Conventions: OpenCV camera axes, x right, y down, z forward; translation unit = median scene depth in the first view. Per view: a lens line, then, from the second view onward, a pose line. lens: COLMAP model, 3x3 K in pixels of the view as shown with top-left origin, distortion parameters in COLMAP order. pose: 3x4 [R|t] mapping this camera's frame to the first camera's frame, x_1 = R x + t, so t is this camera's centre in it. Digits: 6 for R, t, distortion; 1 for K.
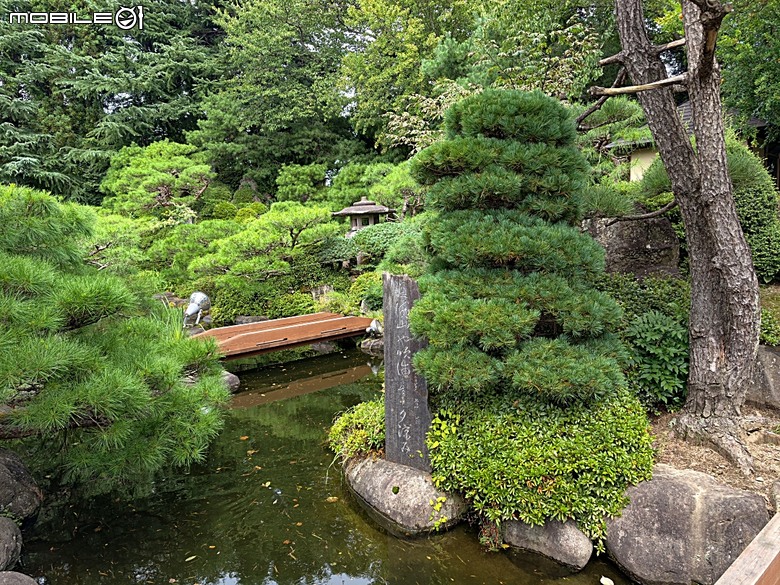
lens RADIAL K [[551.2, 0, 390.0], [0, 551.2, 292.5], [0, 0, 1]] dist [0.002493, -0.002022]
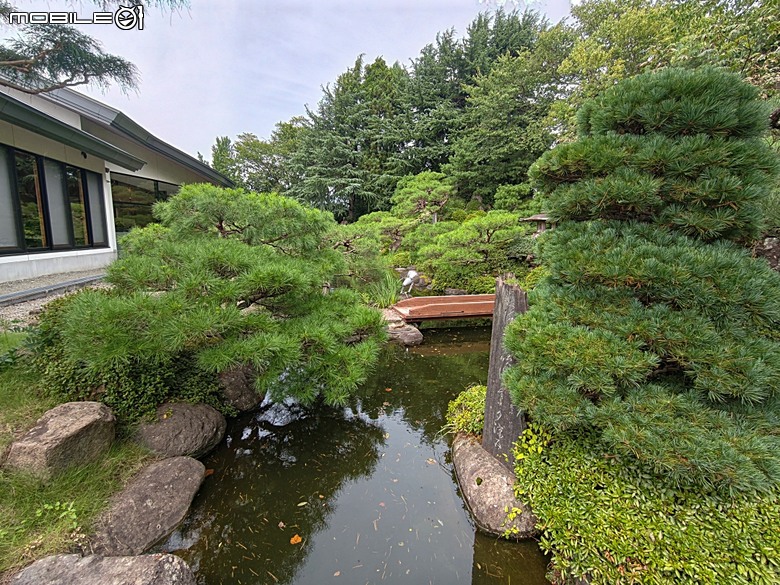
lens RADIAL K [[351.3, 0, 390.0], [0, 351.3, 294.1], [0, 0, 1]] dist [-0.054611, 0.021779]
pose [[0.873175, 0.124873, -0.471140, 0.125920], [-0.090216, 0.991328, 0.095547, -0.052765], [0.478985, -0.040925, 0.876868, 0.322672]]
